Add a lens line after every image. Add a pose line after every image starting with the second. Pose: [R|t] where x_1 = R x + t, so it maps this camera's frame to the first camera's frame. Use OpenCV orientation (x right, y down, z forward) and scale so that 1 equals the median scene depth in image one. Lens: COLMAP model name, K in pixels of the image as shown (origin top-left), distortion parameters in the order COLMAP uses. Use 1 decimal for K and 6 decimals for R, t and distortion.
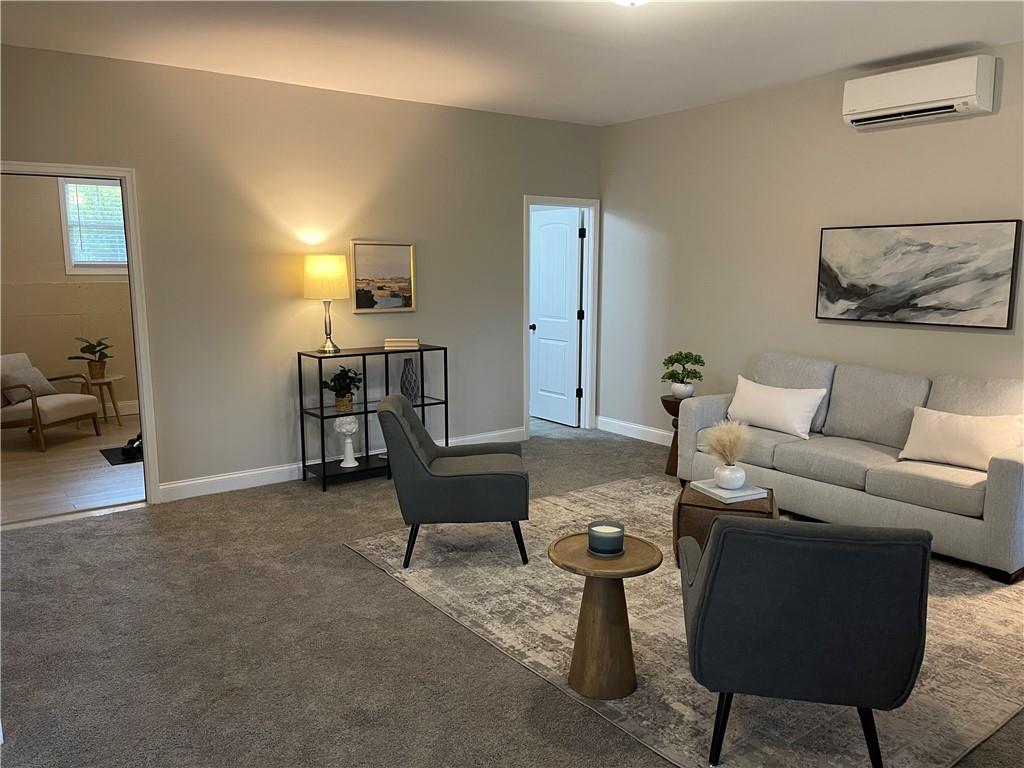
lens RADIAL K [[777.5, 0, 512.0], [0, 777.5, 384.0], [0, 0, 1]] dist [0.094233, -0.112270]
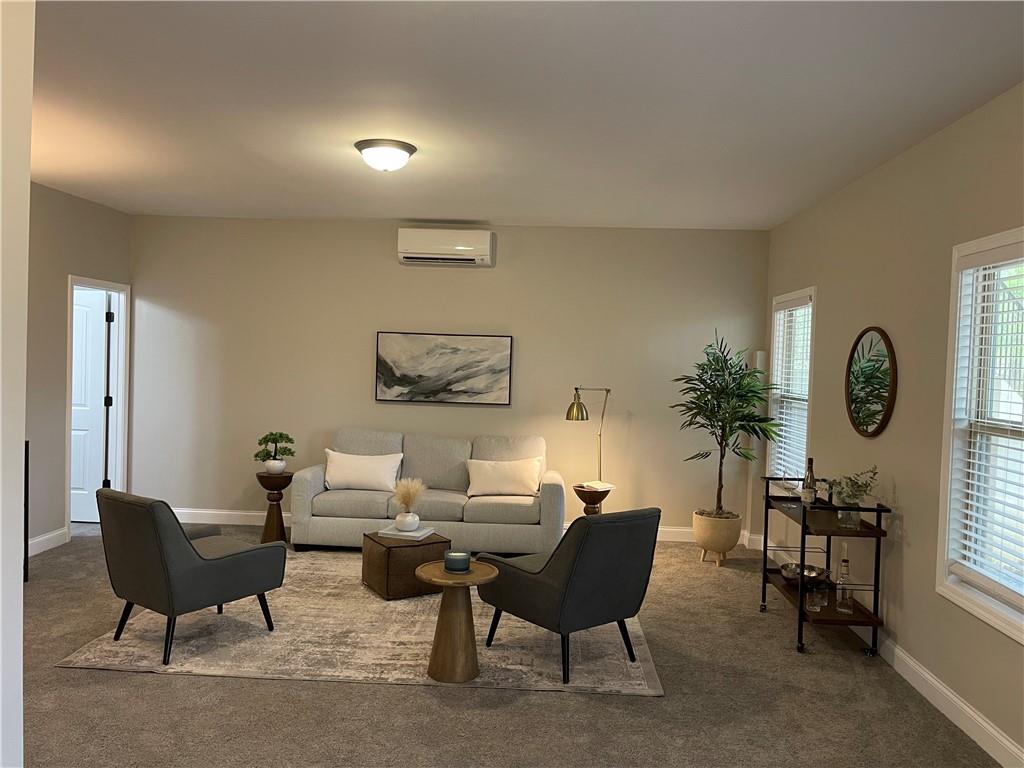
lens RADIAL K [[777.5, 0, 512.0], [0, 777.5, 384.0], [0, 0, 1]] dist [0.094233, -0.112270]
pose [[0.645827, -0.002623, 0.763480, -0.480865], [0.083724, 0.994207, -0.067406, -0.005842], [-0.758880, 0.107454, 0.642305, 0.009103]]
